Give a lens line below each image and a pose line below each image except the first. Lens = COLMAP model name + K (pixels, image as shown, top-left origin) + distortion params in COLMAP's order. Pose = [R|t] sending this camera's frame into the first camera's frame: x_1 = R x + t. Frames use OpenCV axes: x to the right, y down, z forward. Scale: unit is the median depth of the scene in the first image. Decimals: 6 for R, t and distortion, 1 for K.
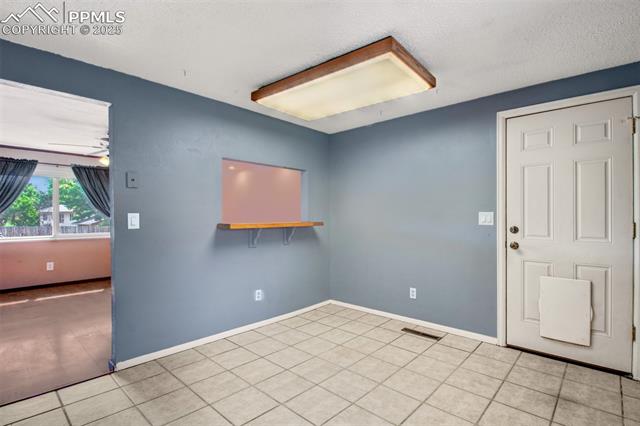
lens RADIAL K [[311.5, 0, 320.0], [0, 311.5, 213.0], [0, 0, 1]] dist [-0.000182, -0.000103]
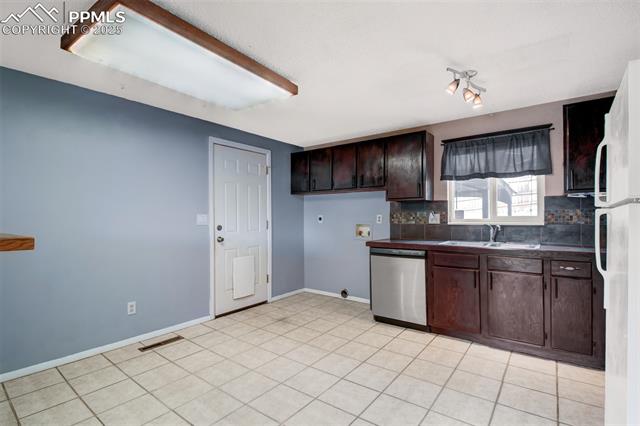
lens RADIAL K [[303.9, 0, 320.0], [0, 303.9, 213.0], [0, 0, 1]] dist [-0.000220, -0.000689]
pose [[-0.084624, 0.016160, 0.996282, -0.733434], [-0.001037, 0.999867, -0.016306, 0.011009], [-0.996412, -0.002413, -0.084596, 0.696303]]
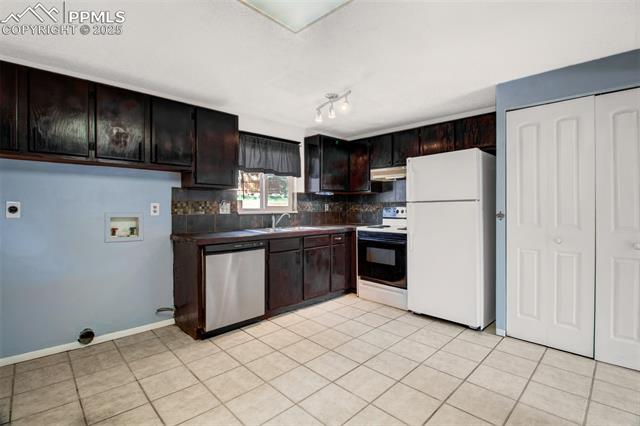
lens RADIAL K [[303.9, 0, 320.0], [0, 303.9, 213.0], [0, 0, 1]] dist [-0.000220, -0.000689]
pose [[-0.998368, 0.001221, 0.057087, 0.074865], [0.001858, 0.999937, 0.011109, 0.018665], [-0.057070, 0.011197, -0.998307, 1.311852]]
